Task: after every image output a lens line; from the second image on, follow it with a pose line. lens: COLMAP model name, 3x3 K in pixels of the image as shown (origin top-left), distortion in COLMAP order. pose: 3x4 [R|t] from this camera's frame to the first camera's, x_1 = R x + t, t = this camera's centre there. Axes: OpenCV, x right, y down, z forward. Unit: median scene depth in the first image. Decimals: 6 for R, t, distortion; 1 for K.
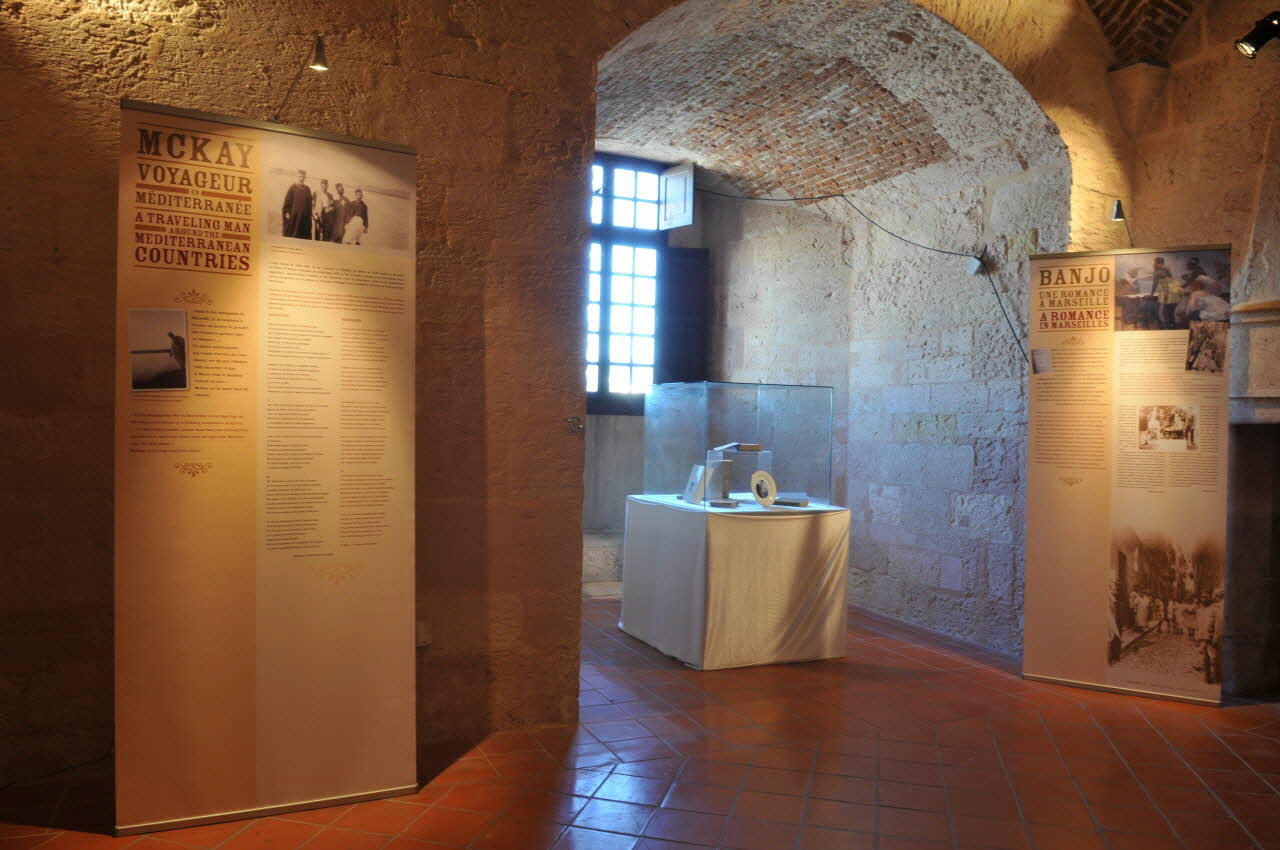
lens RADIAL K [[902.9, 0, 640.0], [0, 902.9, 425.0], [0, 0, 1]] dist [-0.016279, -0.036795]
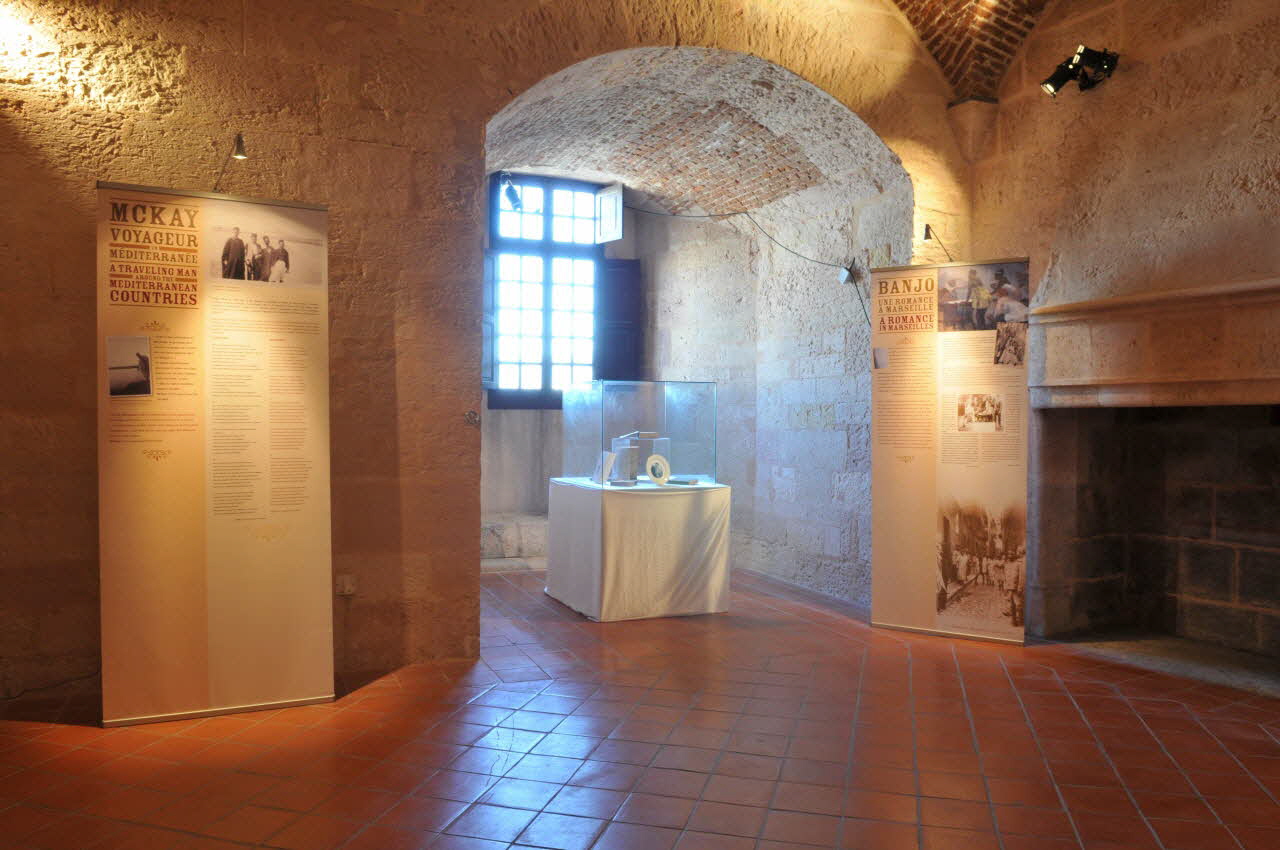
lens RADIAL K [[902.9, 0, 640.0], [0, 902.9, 425.0], [0, 0, 1]] dist [-0.016279, -0.036795]
pose [[0.999764, -0.015634, -0.015065, 0.152080], [0.015725, 0.999859, 0.005941, 0.005191], [0.014970, -0.006177, 0.999869, -0.203658]]
